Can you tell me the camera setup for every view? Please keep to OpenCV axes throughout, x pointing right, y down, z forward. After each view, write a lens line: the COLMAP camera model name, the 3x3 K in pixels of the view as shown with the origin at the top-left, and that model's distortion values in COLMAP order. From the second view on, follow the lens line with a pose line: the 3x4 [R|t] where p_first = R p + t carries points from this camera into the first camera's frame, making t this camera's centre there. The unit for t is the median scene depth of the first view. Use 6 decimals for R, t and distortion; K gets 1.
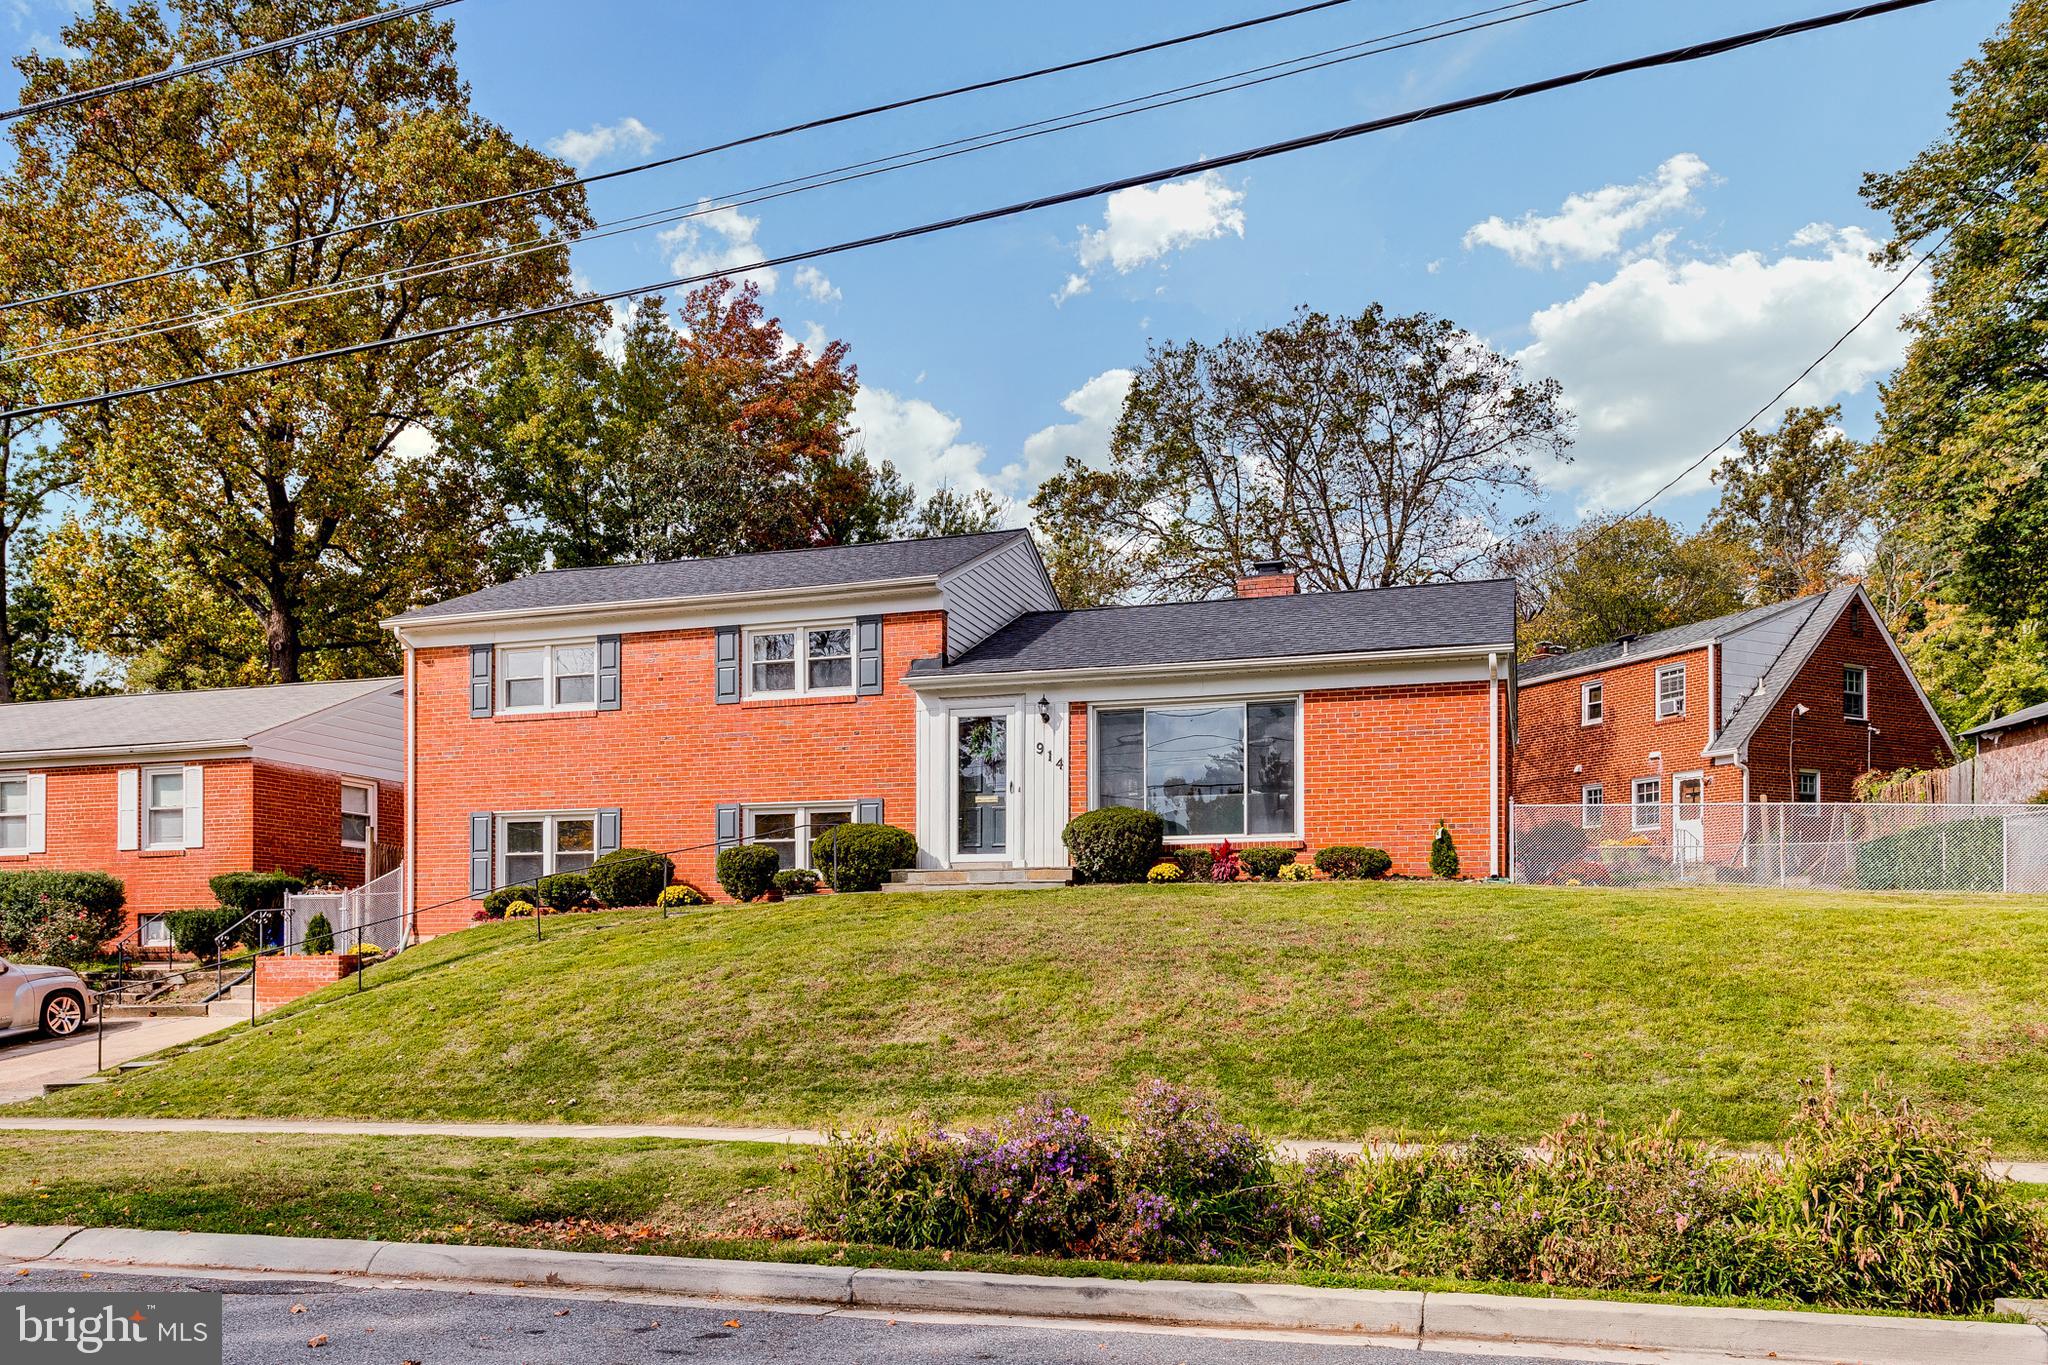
lens RADIAL K [[1127.5, 0, 1028.9], [0, 1127.5, 673.7], [0, 0, 1]] dist [0.004067, -0.002063]
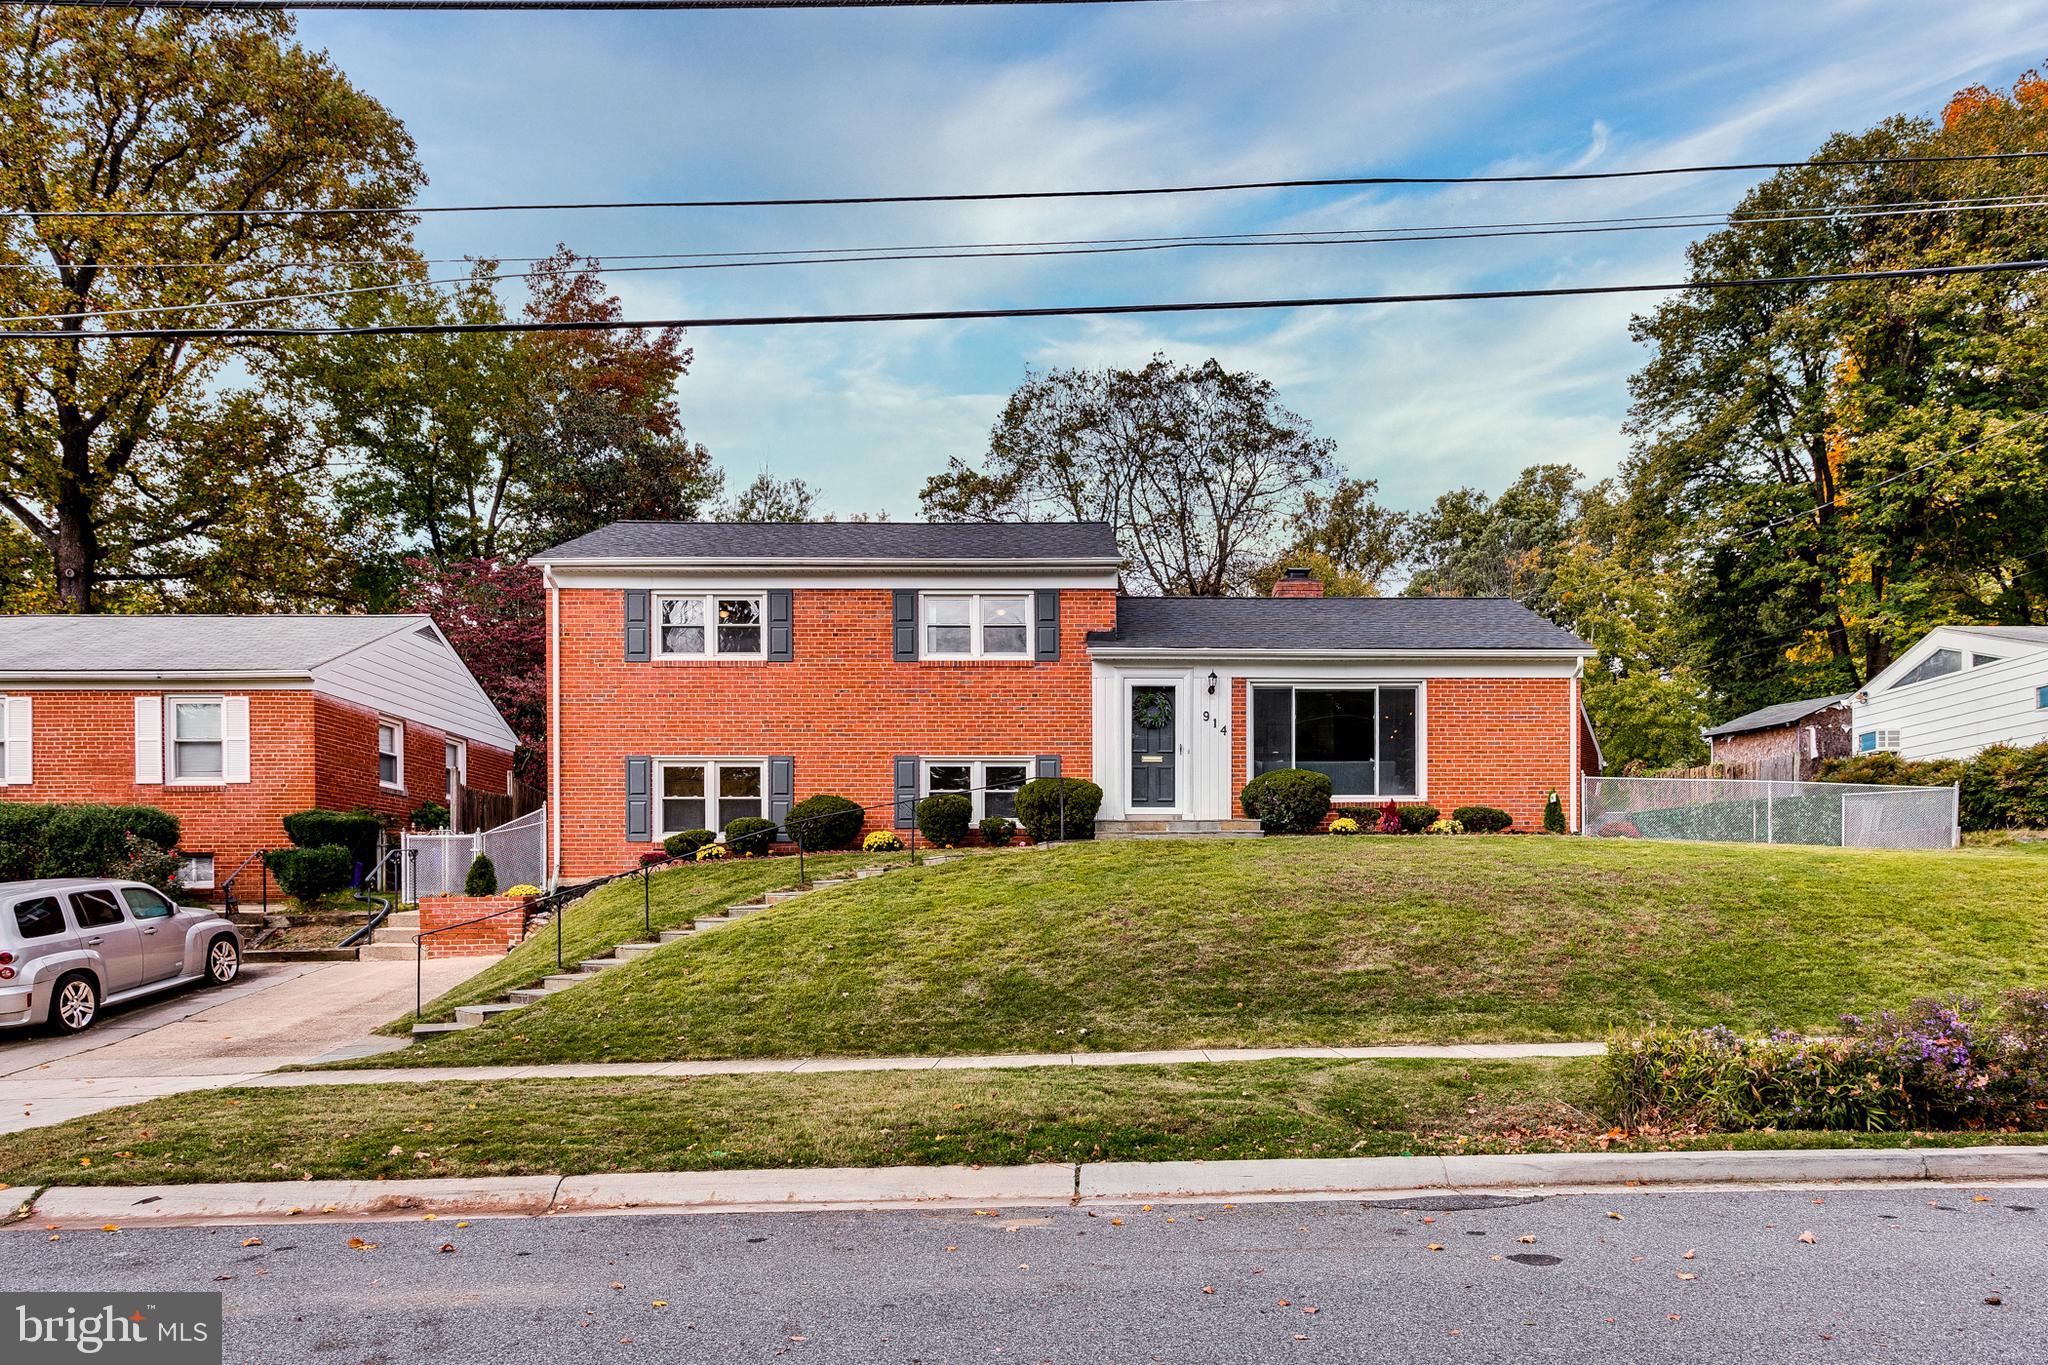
lens RADIAL K [[991.2, 0, 1041.1], [0, 991.2, 678.1], [0, 0, 1]] dist [-0.027108, 0.017980]
pose [[0.969288, 0.052298, 0.240305, -0.370570], [-0.057445, 0.998244, 0.014458, 0.021517], [-0.239127, -0.027818, 0.970590, 0.067944]]
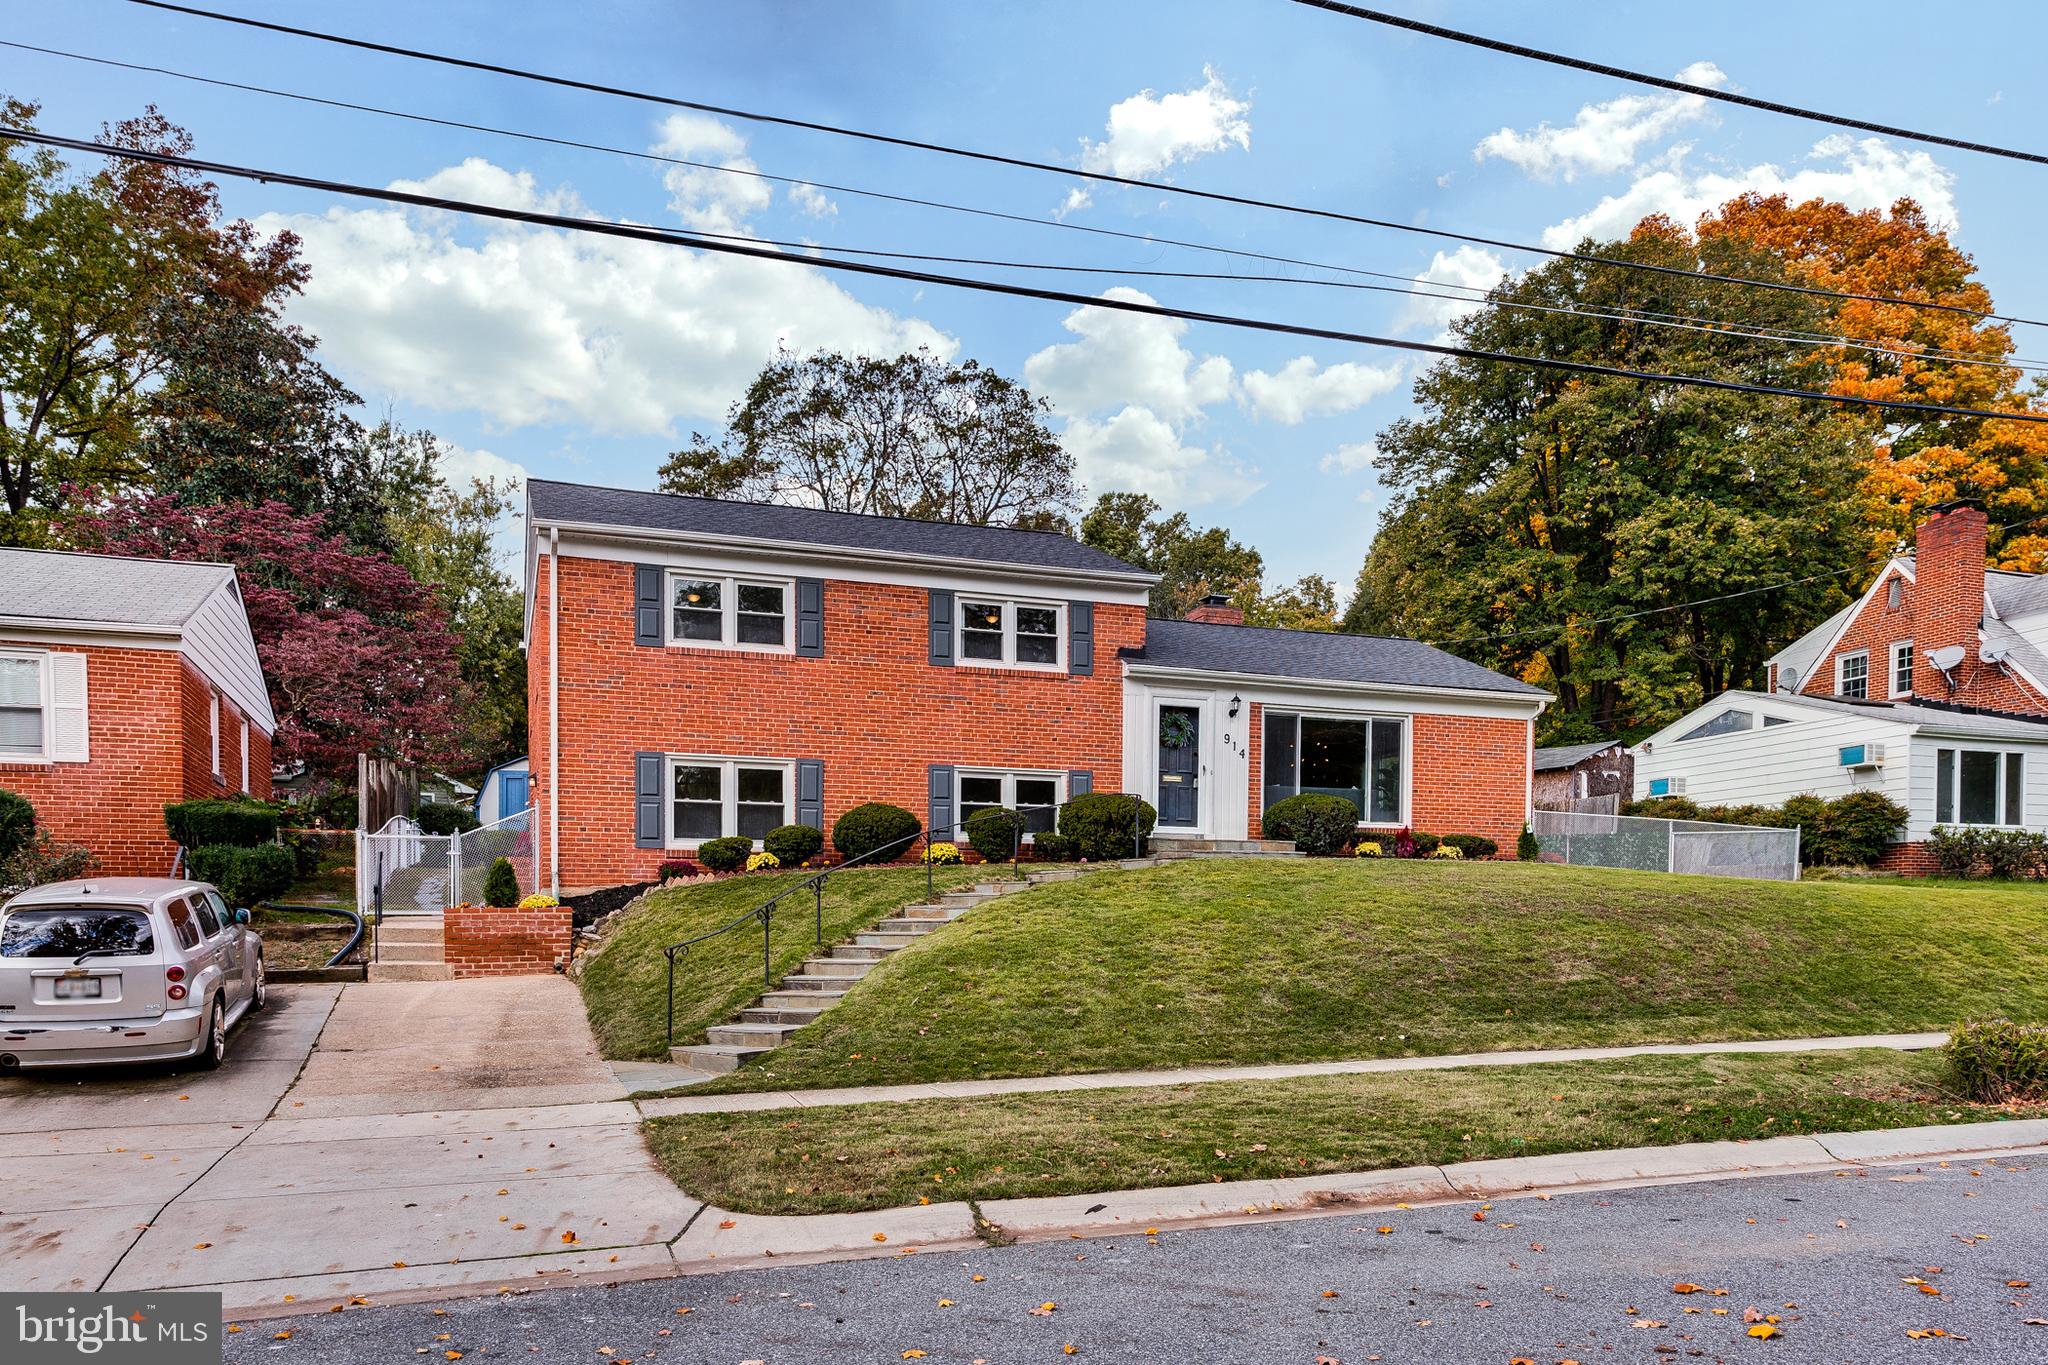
lens RADIAL K [[1048.4, 0, 1002.6], [0, 1048.4, 699.4], [0, 0, 1]] dist [-0.014877, 0.008404]
pose [[0.881349, 0.103961, 0.460886, -0.653594], [-0.119978, 0.992761, 0.005498, 0.044970], [-0.456978, -0.060141, 0.887442, 0.143685]]
